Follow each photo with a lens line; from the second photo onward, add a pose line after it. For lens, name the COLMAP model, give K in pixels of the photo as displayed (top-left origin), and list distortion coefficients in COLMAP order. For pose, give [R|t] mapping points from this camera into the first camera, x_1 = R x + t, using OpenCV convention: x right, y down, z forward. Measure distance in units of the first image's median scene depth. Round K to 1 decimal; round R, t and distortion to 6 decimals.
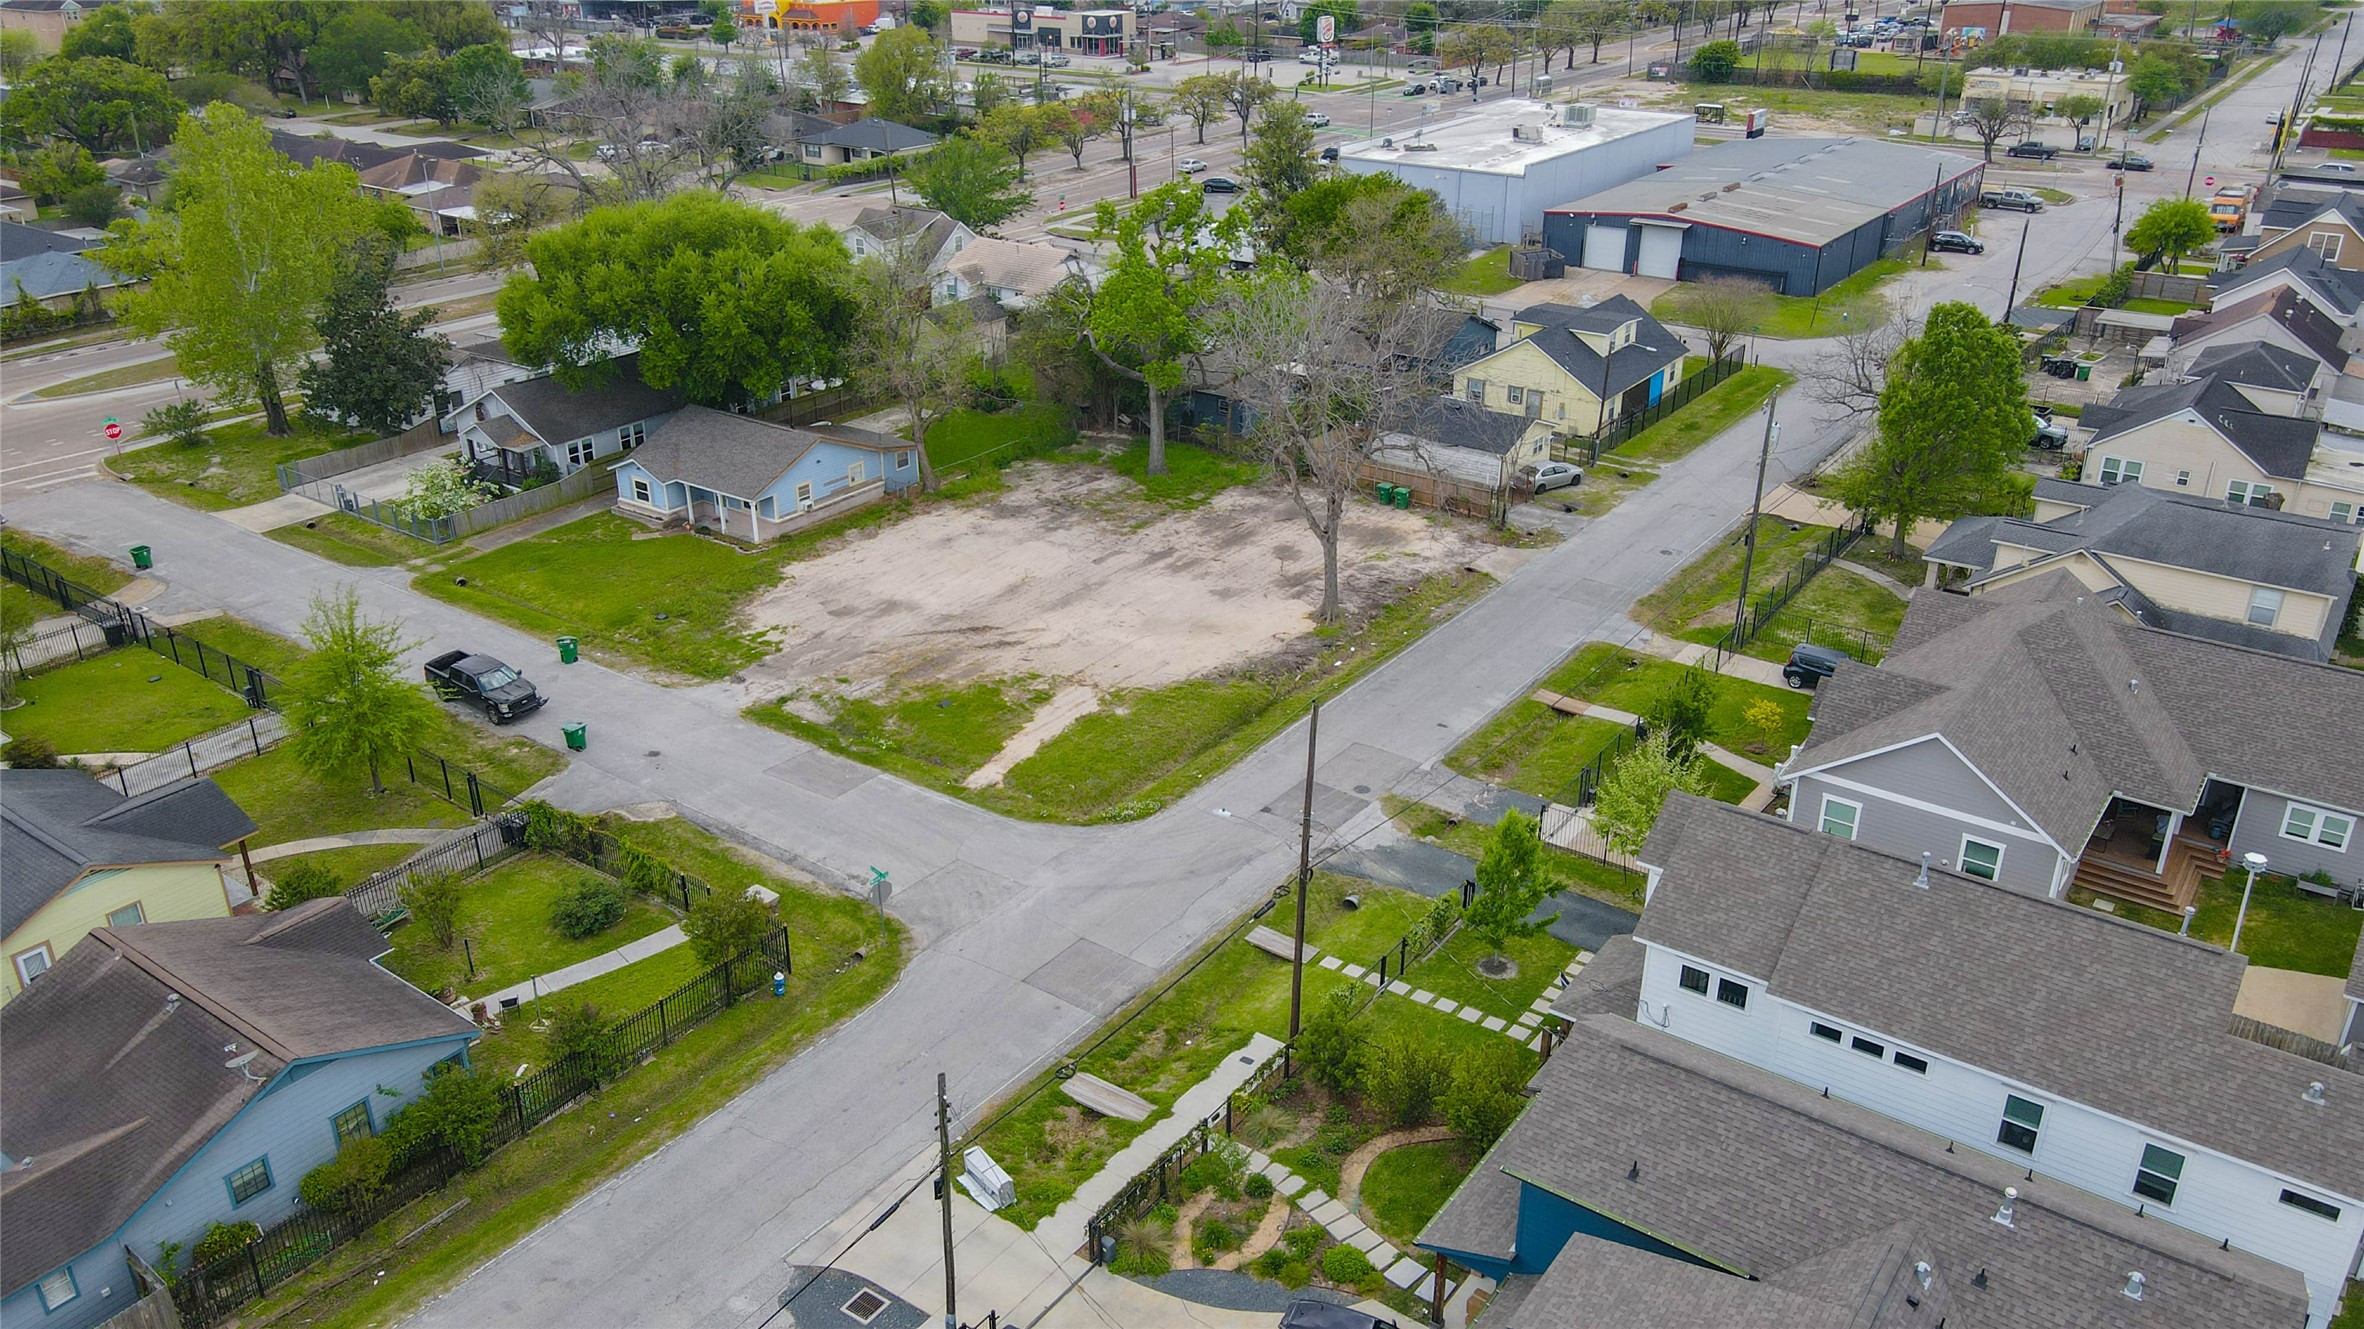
lens RADIAL K [[1761.5, 0, 1182.0], [0, 1761.5, 664.5], [0, 0, 1]] dist [-0.013676, 0.045456]
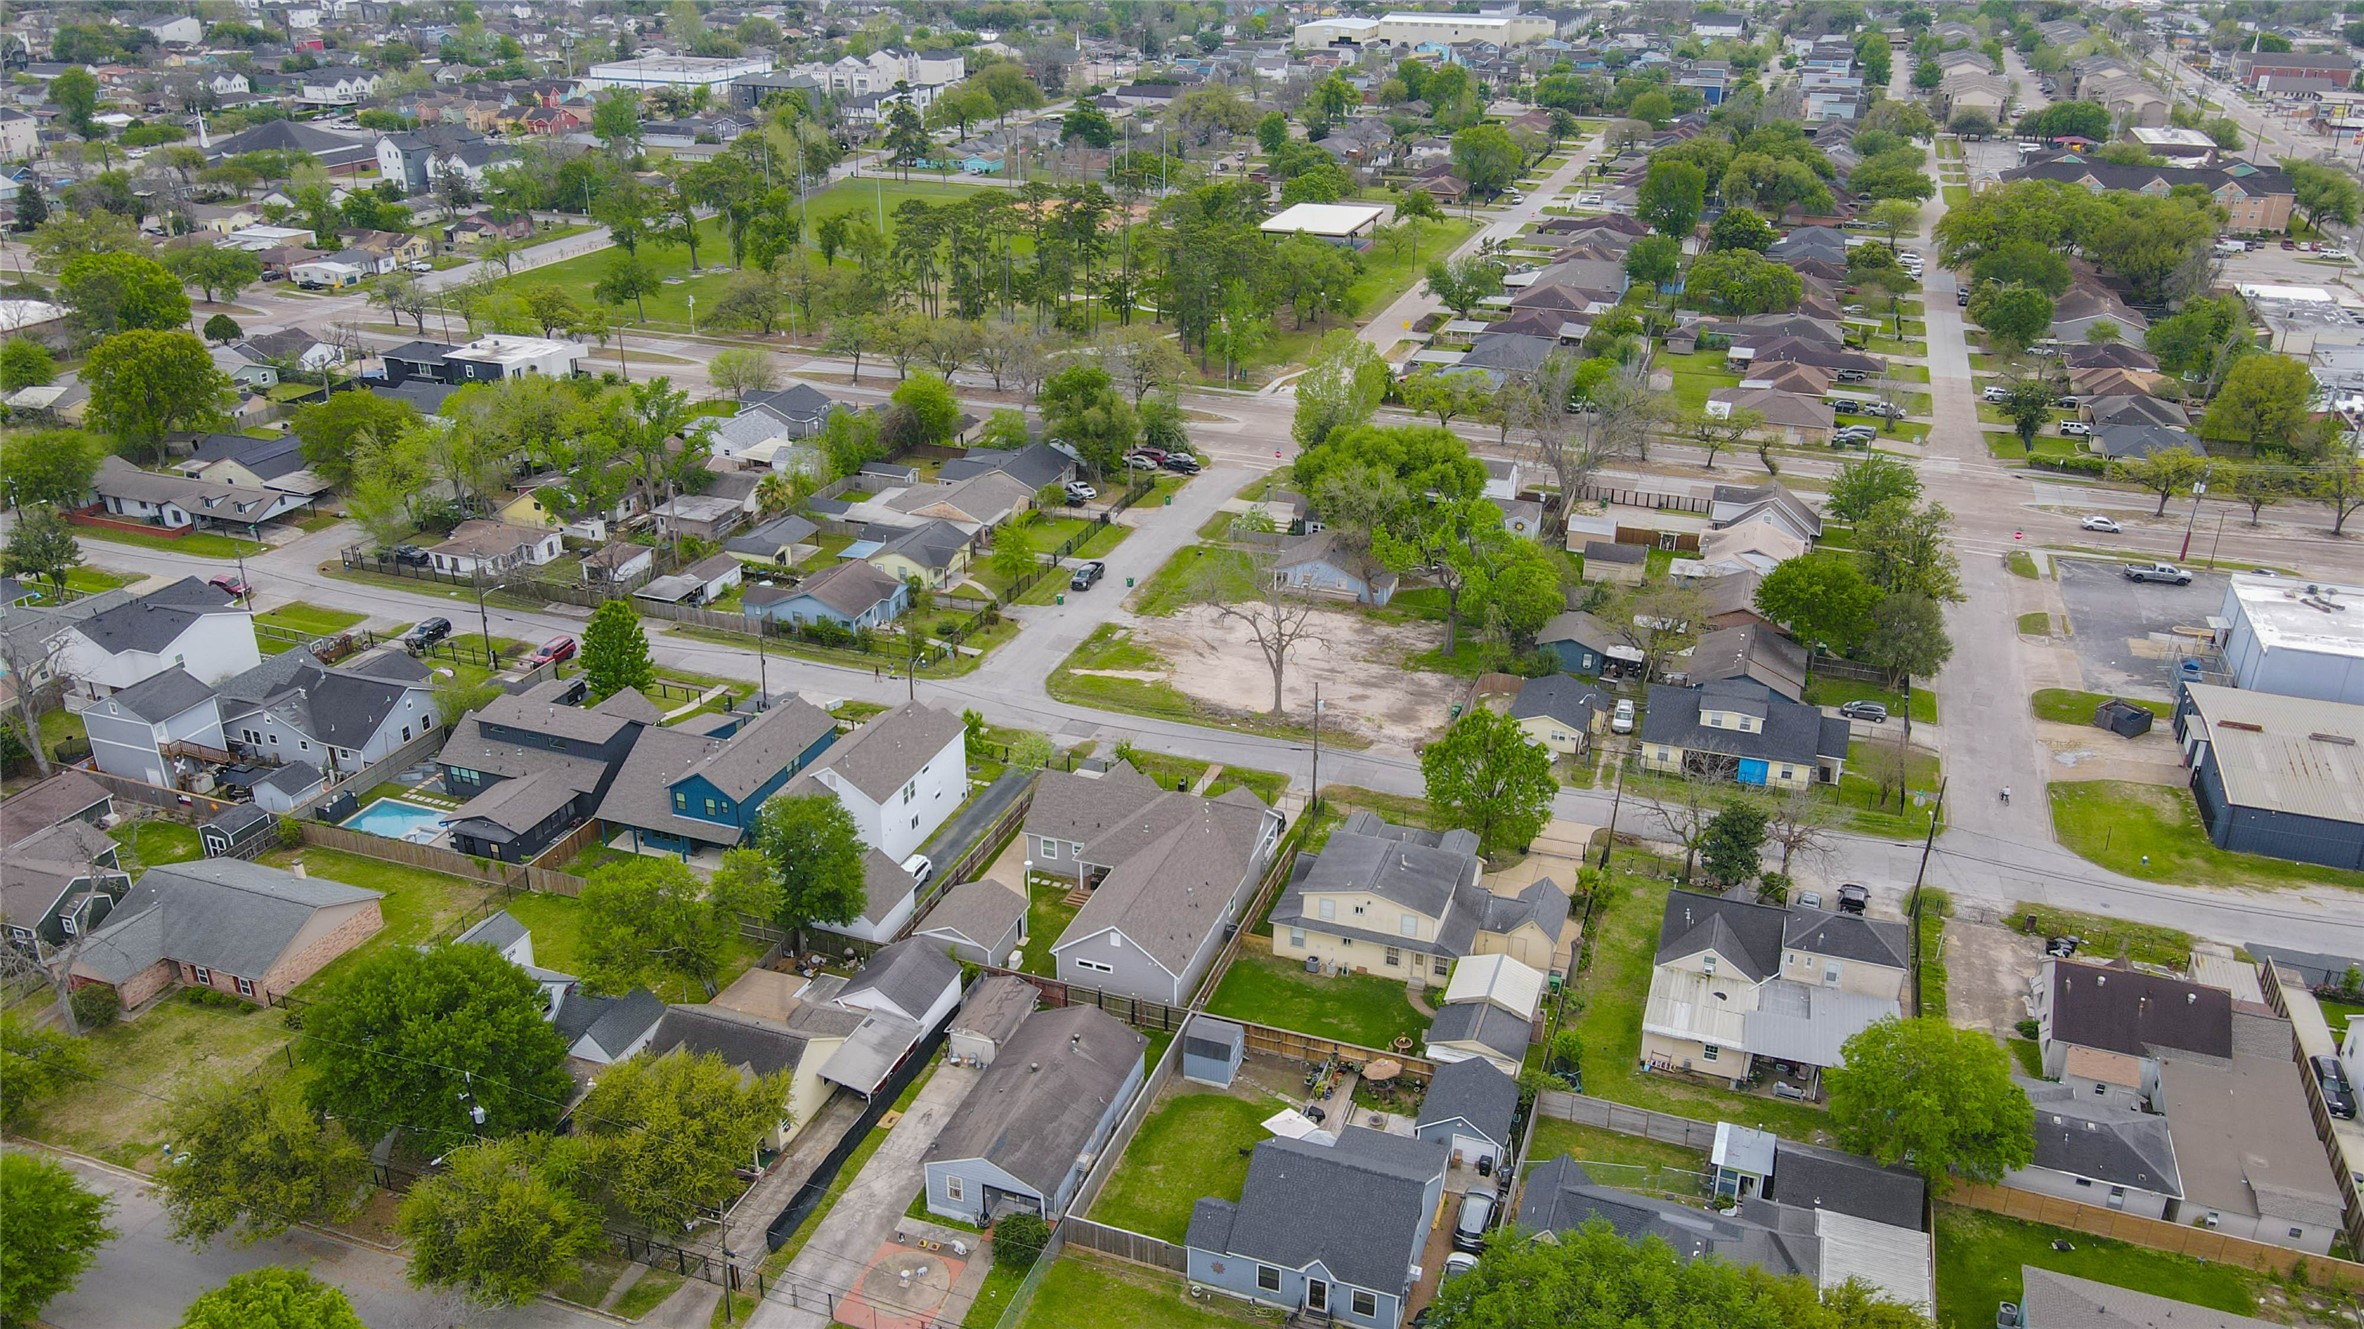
lens RADIAL K [[1761.5, 0, 1182.0], [0, 1761.5, 664.5], [0, 0, 1]] dist [-0.013676, 0.045456]
pose [[0.275283, 0.397282, -0.875435, 1.562514], [-0.407961, 0.872835, 0.267817, -0.498059], [0.870510, 0.283418, 0.402352, 0.093746]]
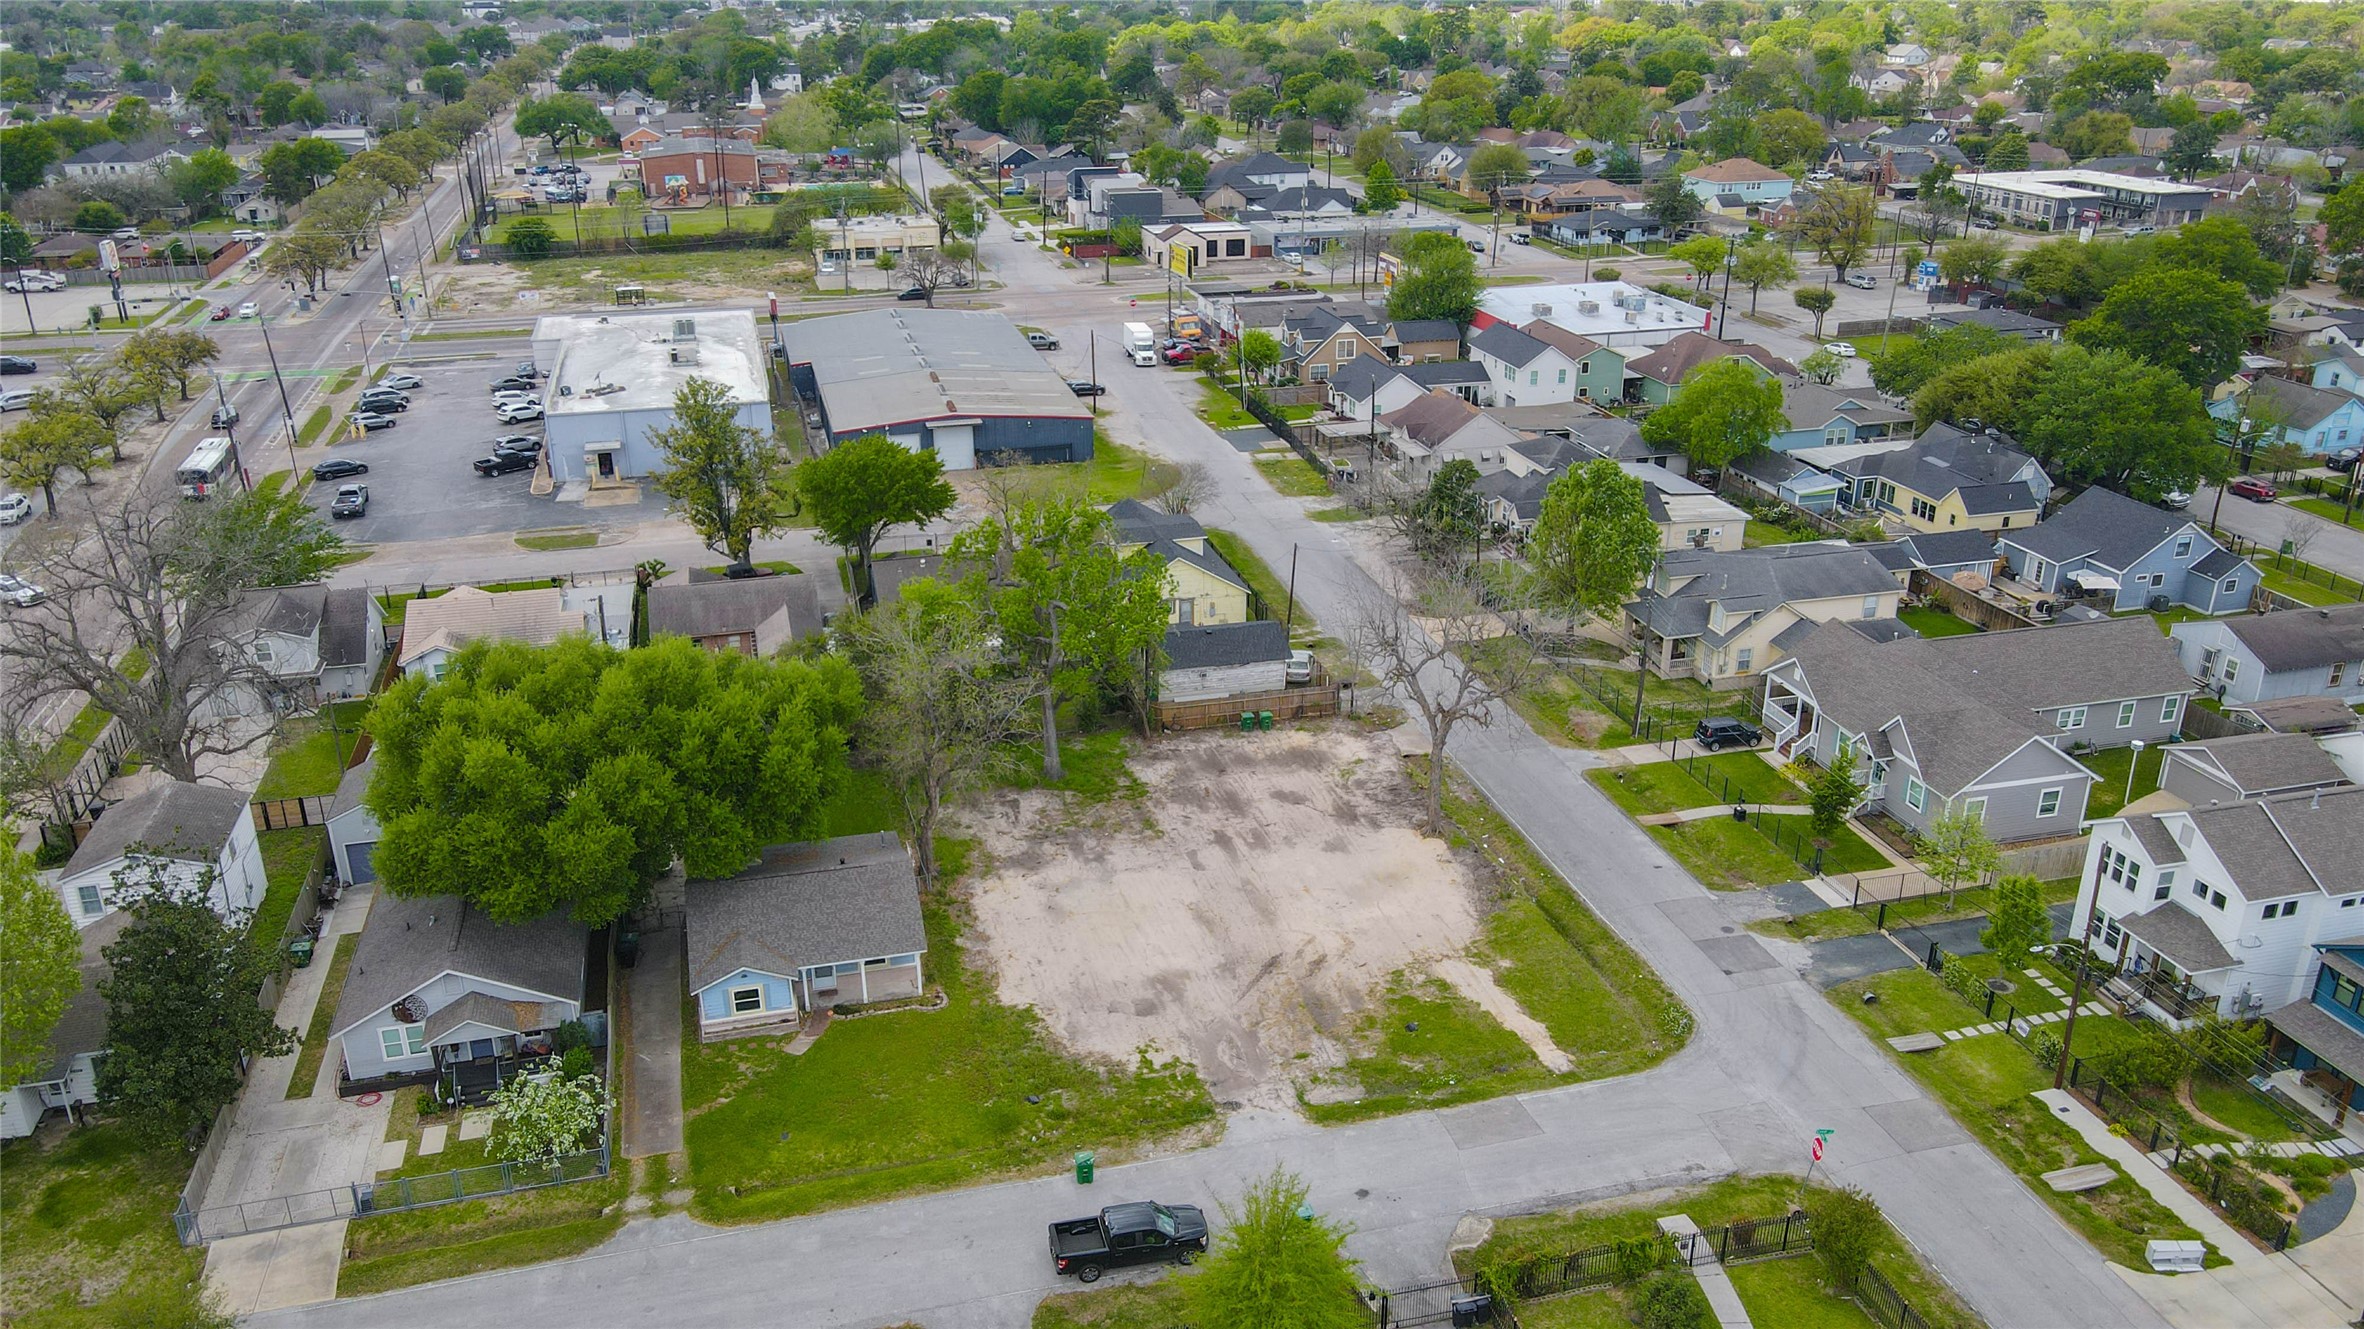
lens RADIAL K [[1761.5, 0, 1182.0], [0, 1761.5, 664.5], [0, 0, 1]] dist [-0.013676, 0.045456]
pose [[0.632760, -0.291719, 0.717297, -0.737484], [0.324718, 0.940905, 0.096211, -0.264703], [-0.702974, 0.172040, 0.690093, 0.264317]]
